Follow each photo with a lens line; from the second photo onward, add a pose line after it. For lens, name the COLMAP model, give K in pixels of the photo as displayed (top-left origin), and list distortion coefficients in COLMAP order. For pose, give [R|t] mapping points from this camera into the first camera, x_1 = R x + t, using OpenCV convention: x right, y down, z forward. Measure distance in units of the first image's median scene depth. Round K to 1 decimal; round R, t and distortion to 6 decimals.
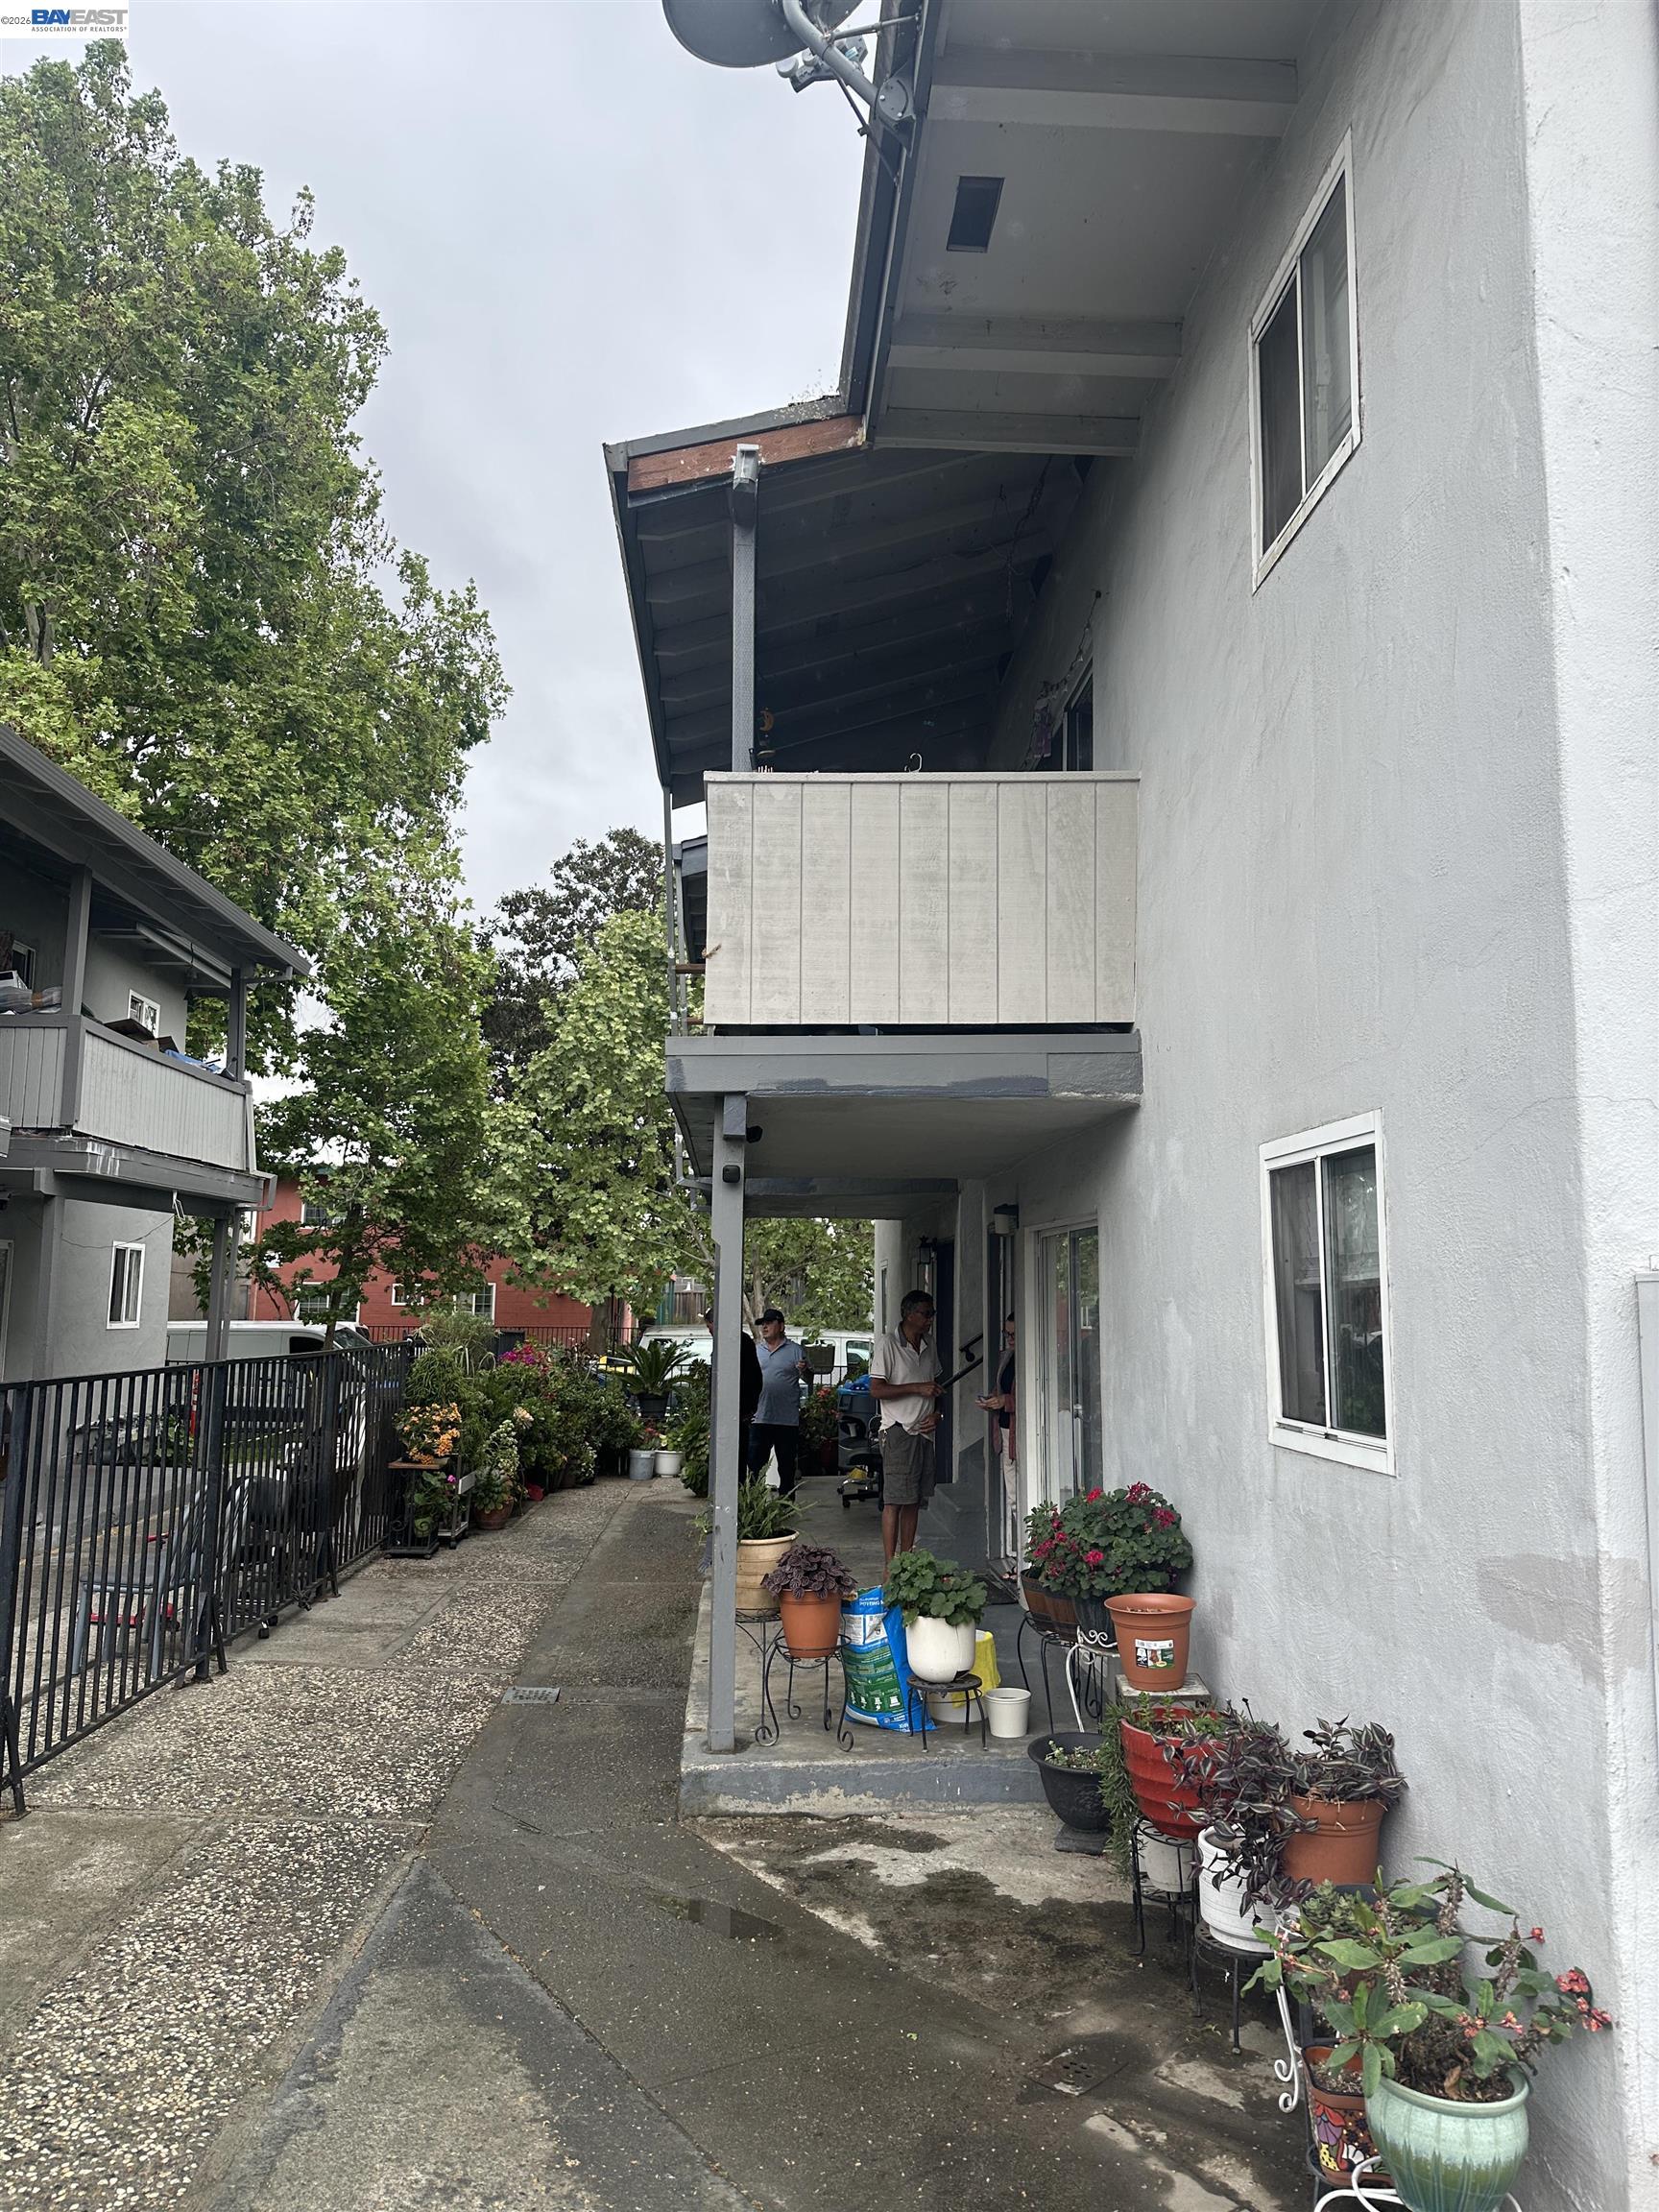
lens RADIAL K [[1395.6, 0, 935.2], [0, 1395.6, 1145.6], [0, 0, 1]] dist [0.052690, -0.054216]
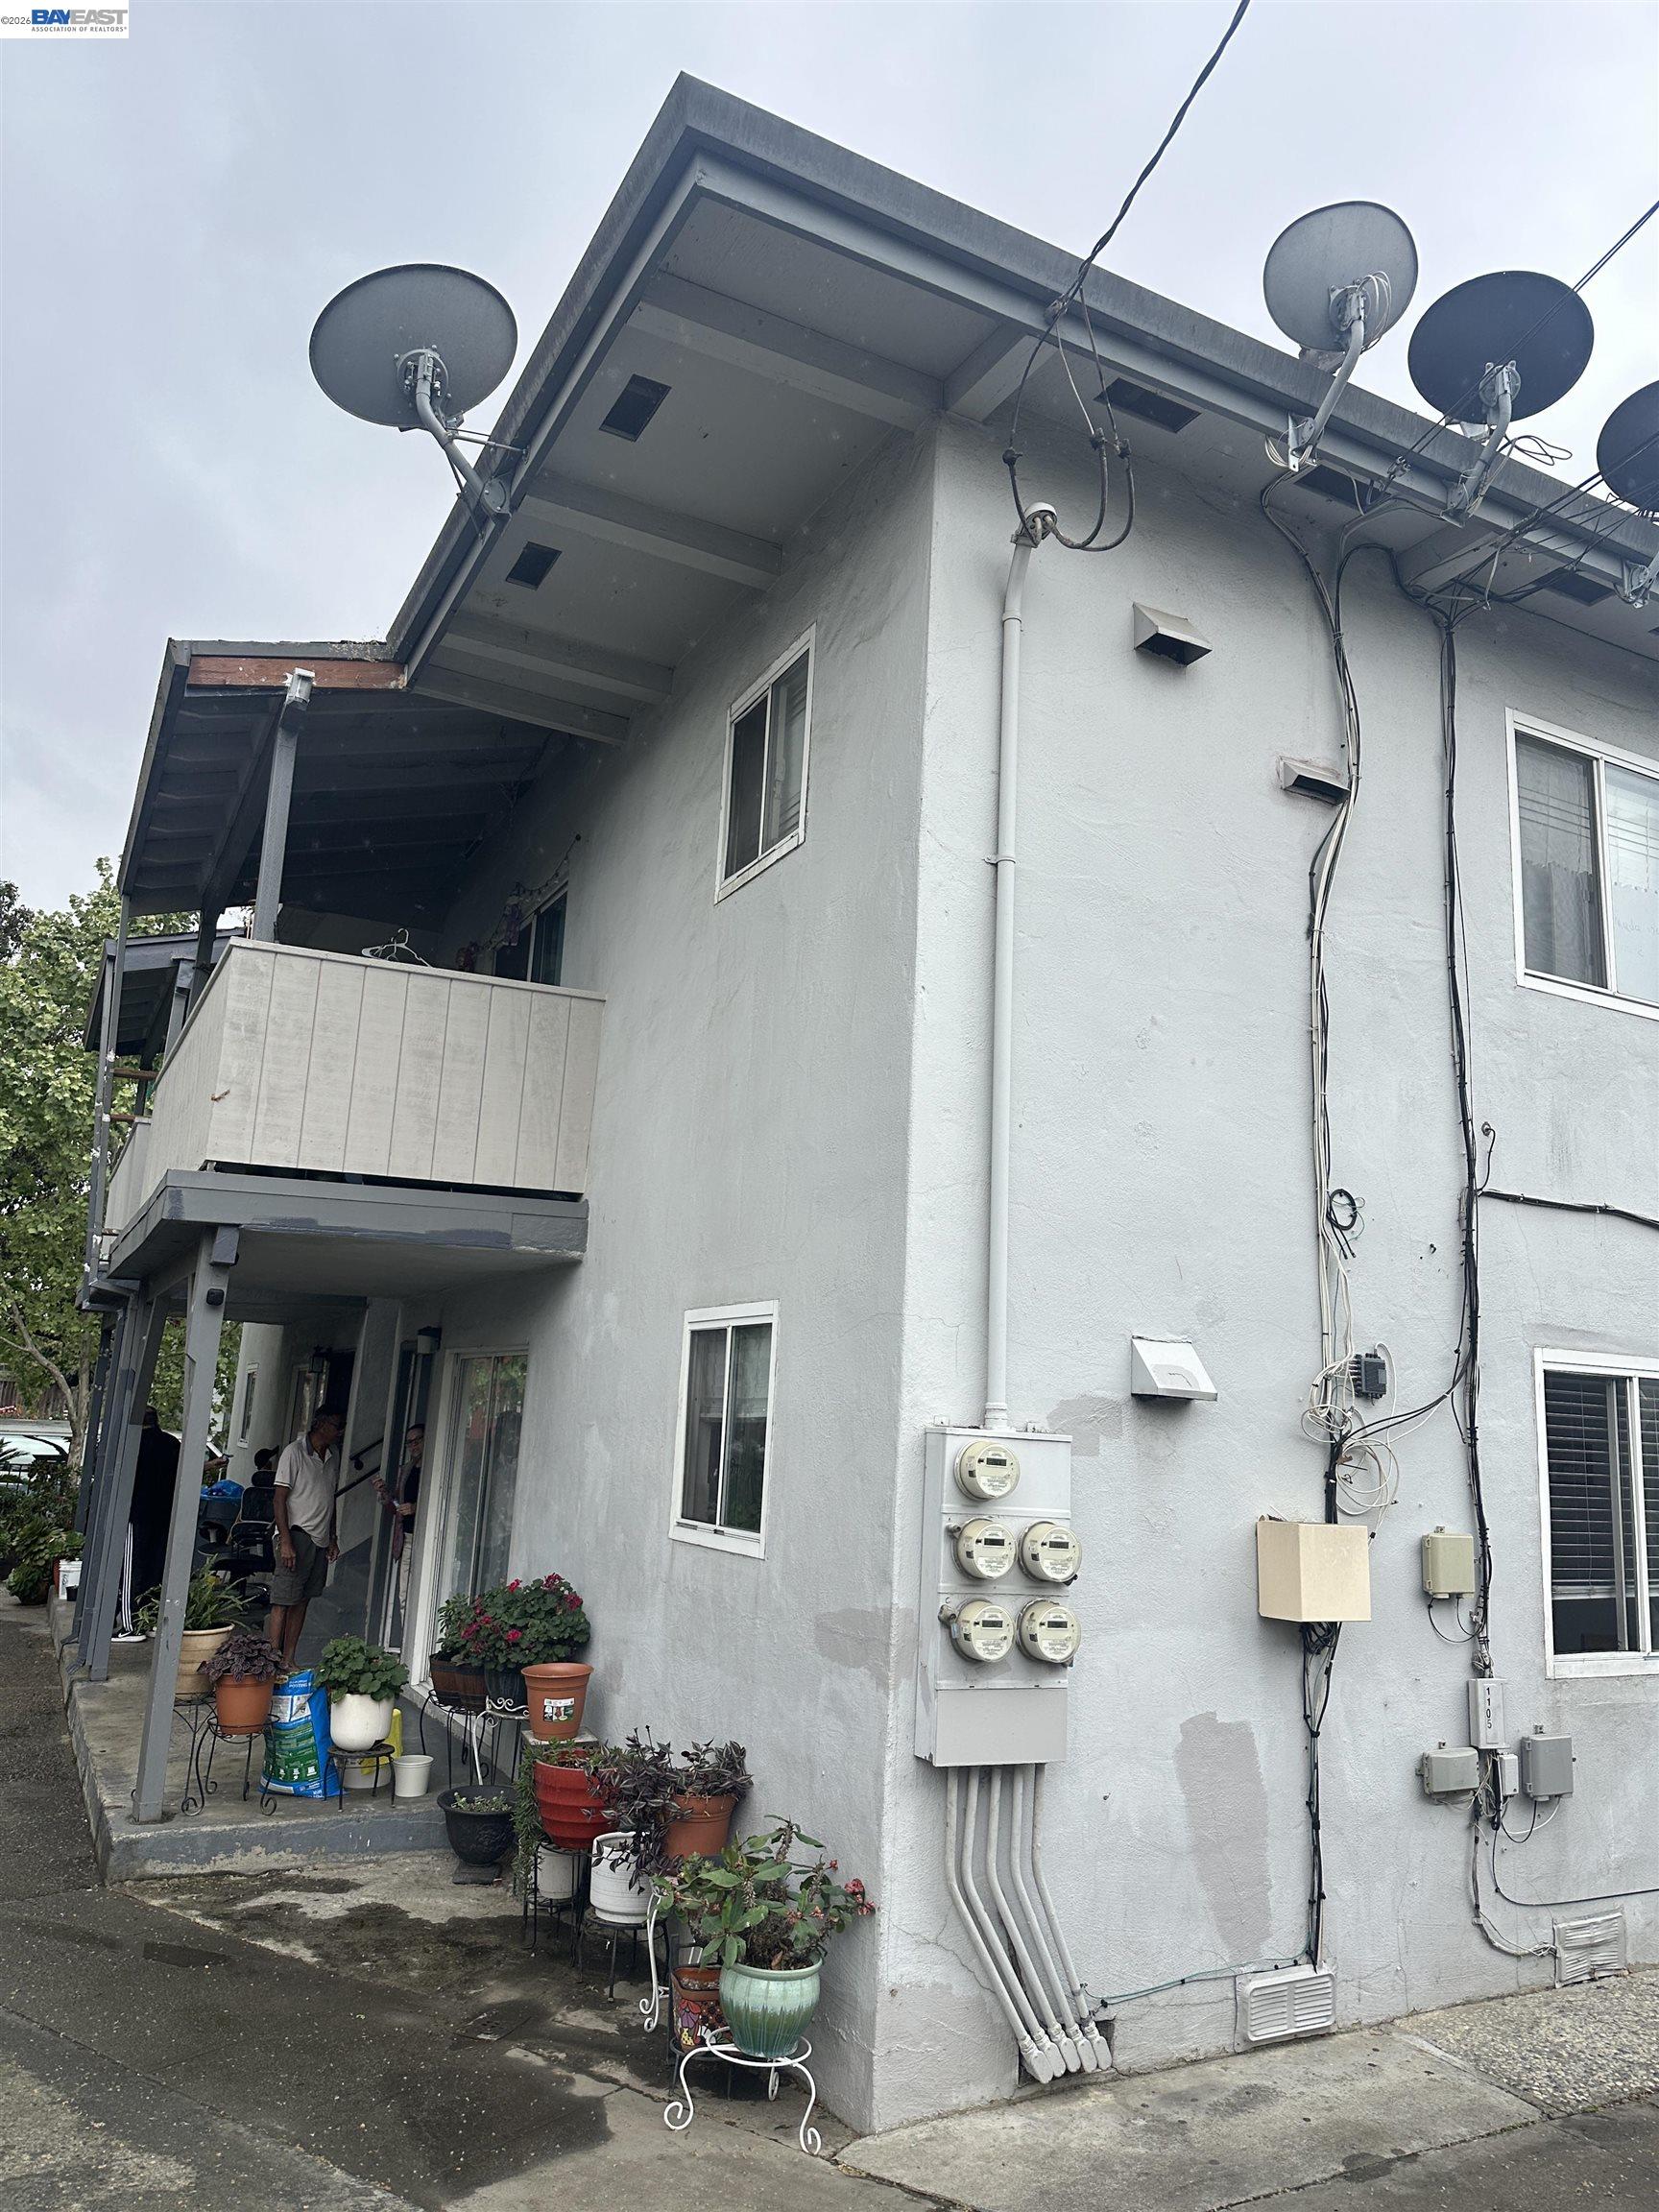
lens RADIAL K [[1531.3, 0, 829.5], [0, 1531.3, 1106.0], [0, 0, 1]] dist [0.061799, -0.049344]
pose [[0.917299, 0.117094, 0.380593, -0.223092], [-0.088922, 0.991887, -0.090846, -0.073425], [-0.388143, 0.049489, 0.920270, -0.416161]]
